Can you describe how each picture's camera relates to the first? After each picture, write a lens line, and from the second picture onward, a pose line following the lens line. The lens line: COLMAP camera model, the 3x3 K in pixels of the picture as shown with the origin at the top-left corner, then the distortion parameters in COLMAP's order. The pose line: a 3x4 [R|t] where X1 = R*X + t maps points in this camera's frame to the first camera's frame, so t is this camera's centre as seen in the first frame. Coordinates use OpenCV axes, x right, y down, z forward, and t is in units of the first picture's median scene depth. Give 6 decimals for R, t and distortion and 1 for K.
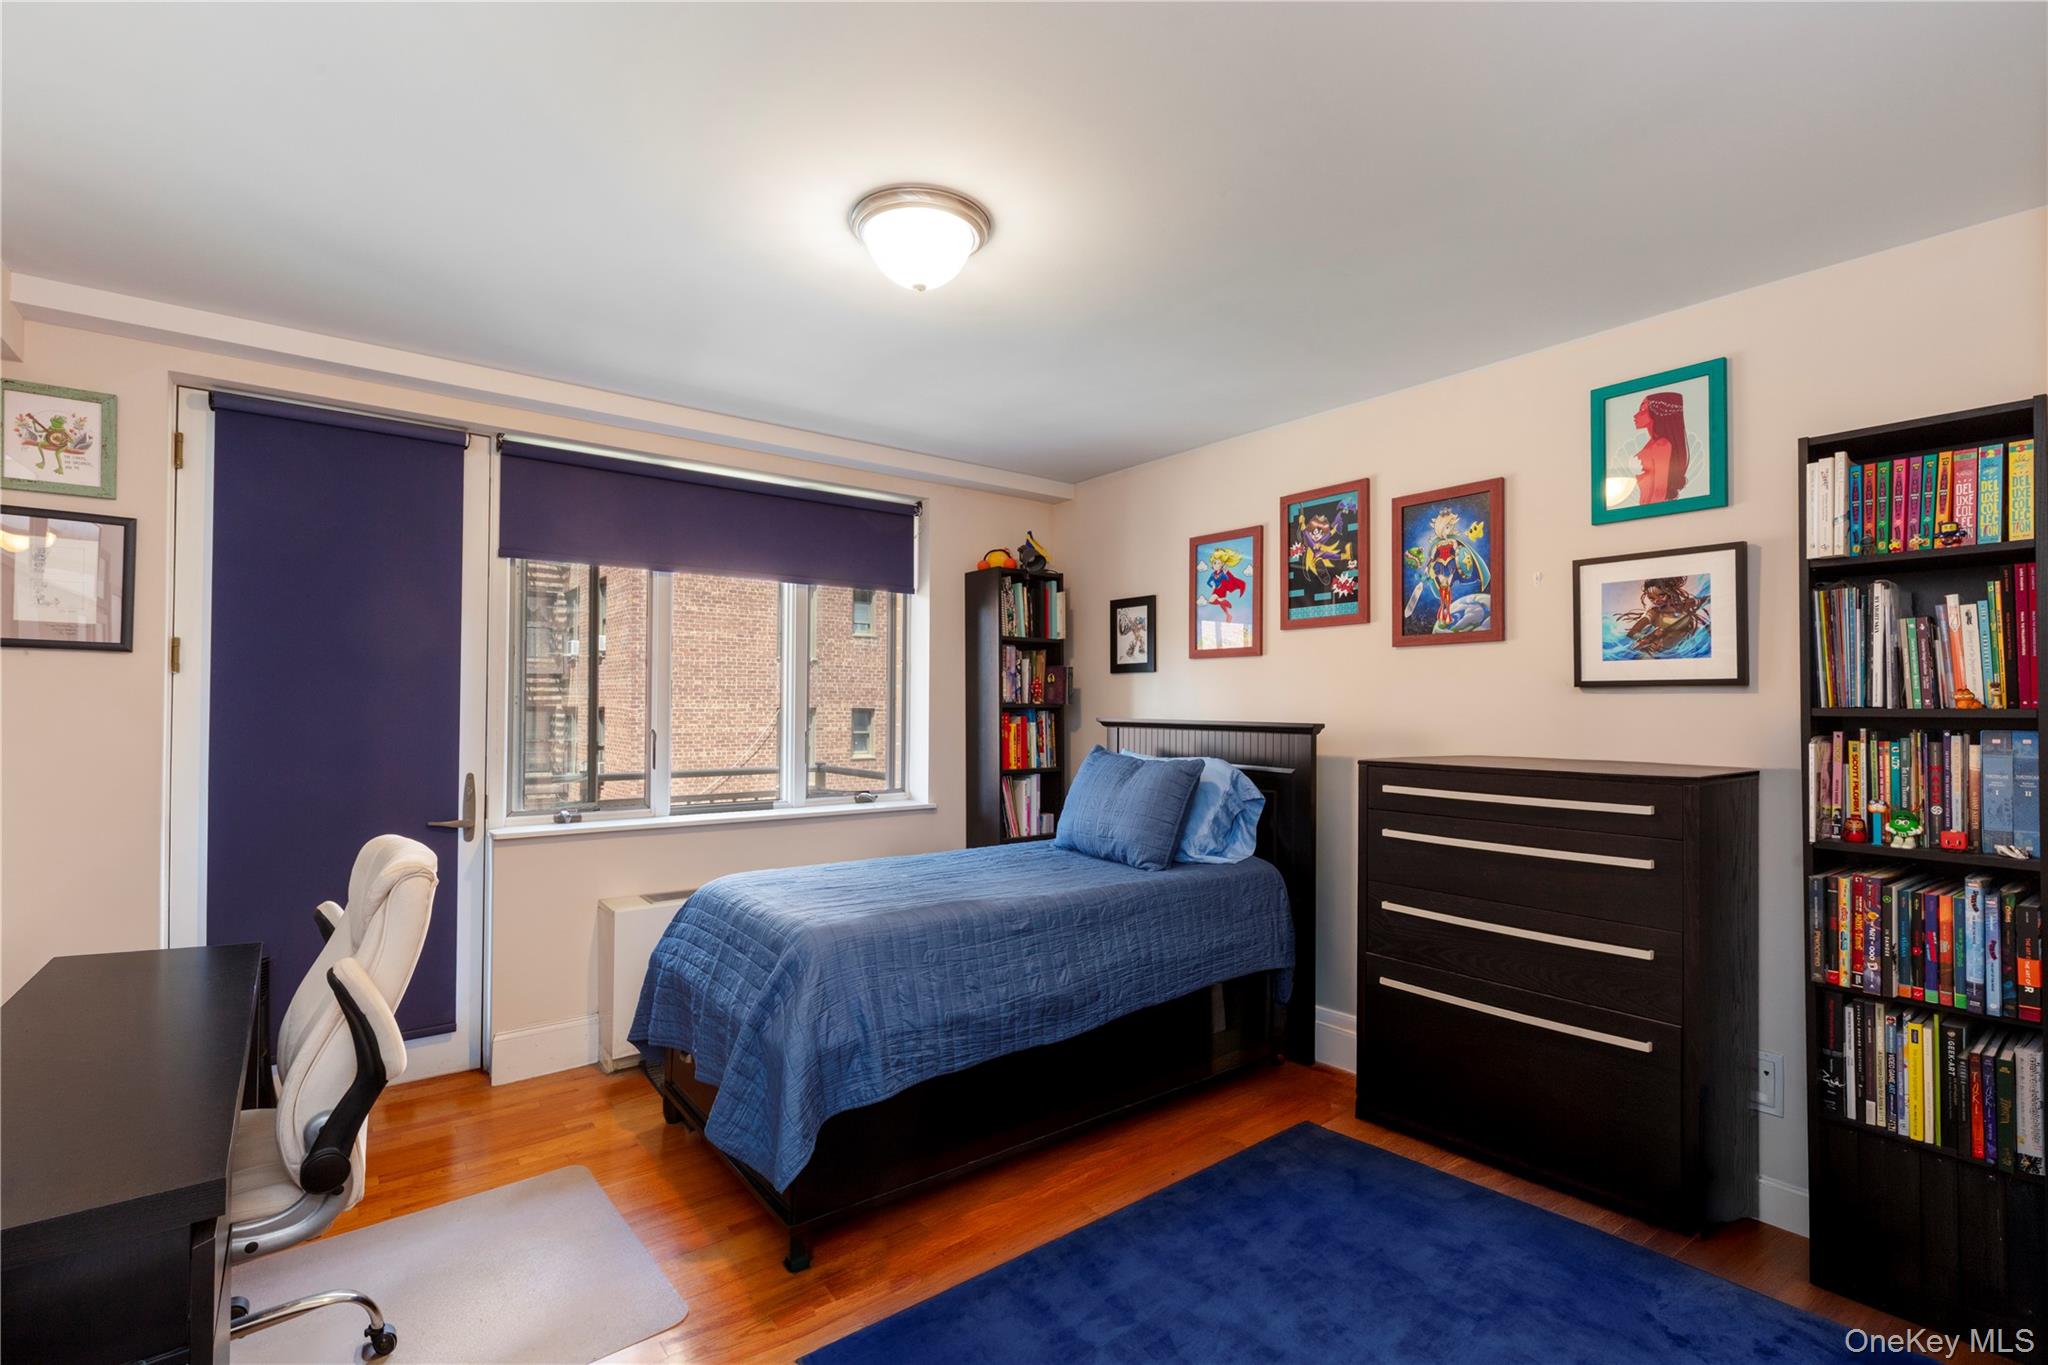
lens RADIAL K [[915.0, 0, 1025.6], [0, 915.0, 689.7], [0, 0, 1]] dist [0.000225, -0.000309]
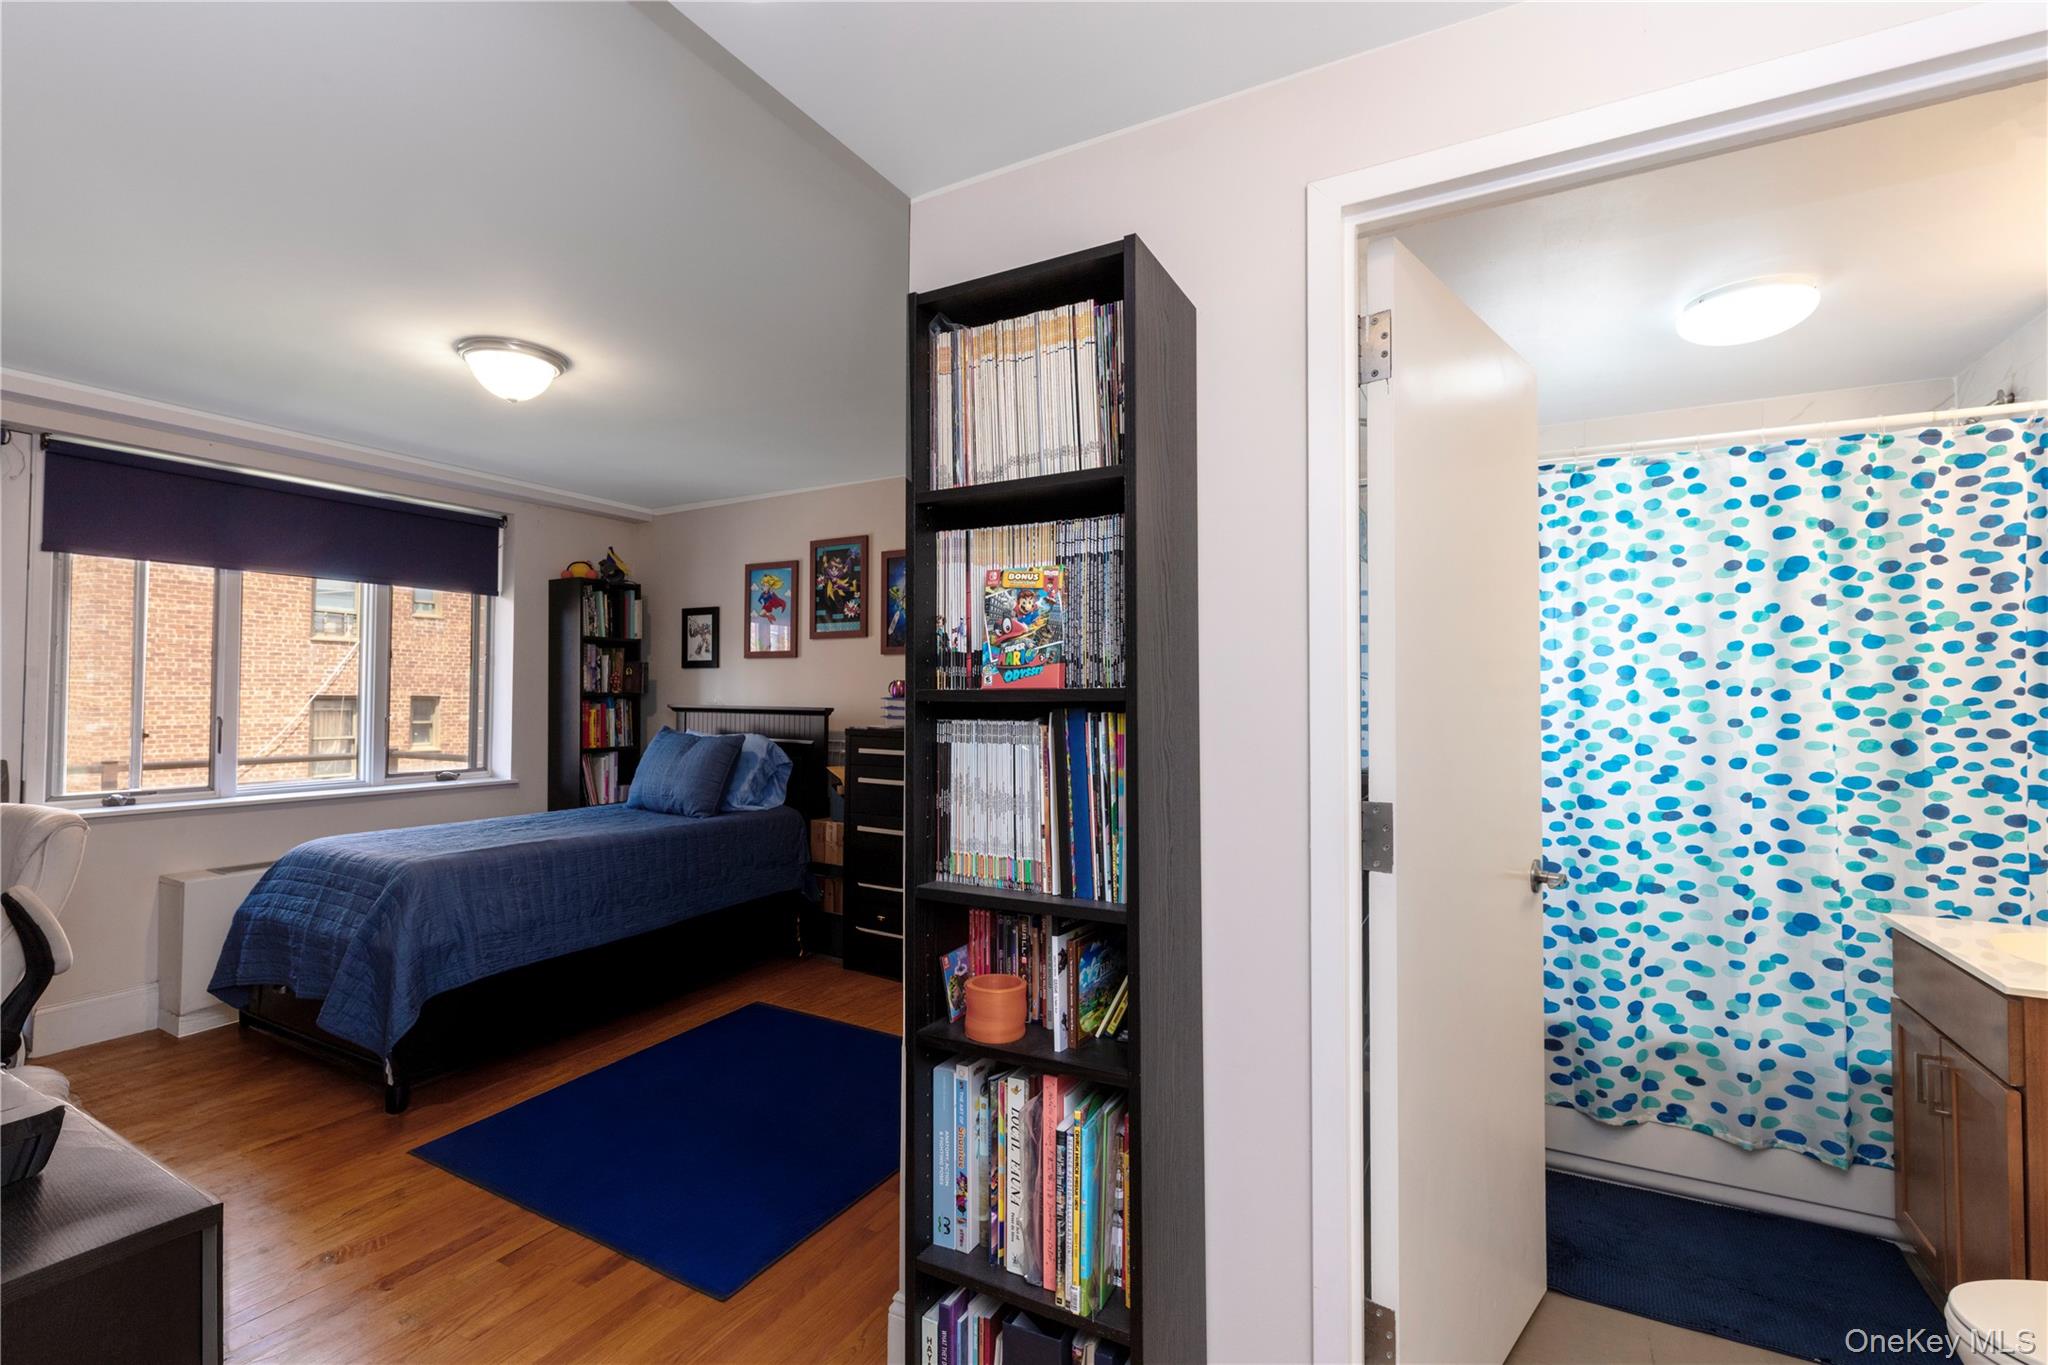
lens RADIAL K [[912.7, 0, 1024.1], [0, 912.7, 676.1], [0, 0, 1]] dist [0.000592, -0.000131]
pose [[0.916491, 0.008990, 0.399954, 0.029462], [-0.008566, 0.999959, -0.002847, -0.009366], [-0.399964, -0.000816, 0.916531, -0.367661]]
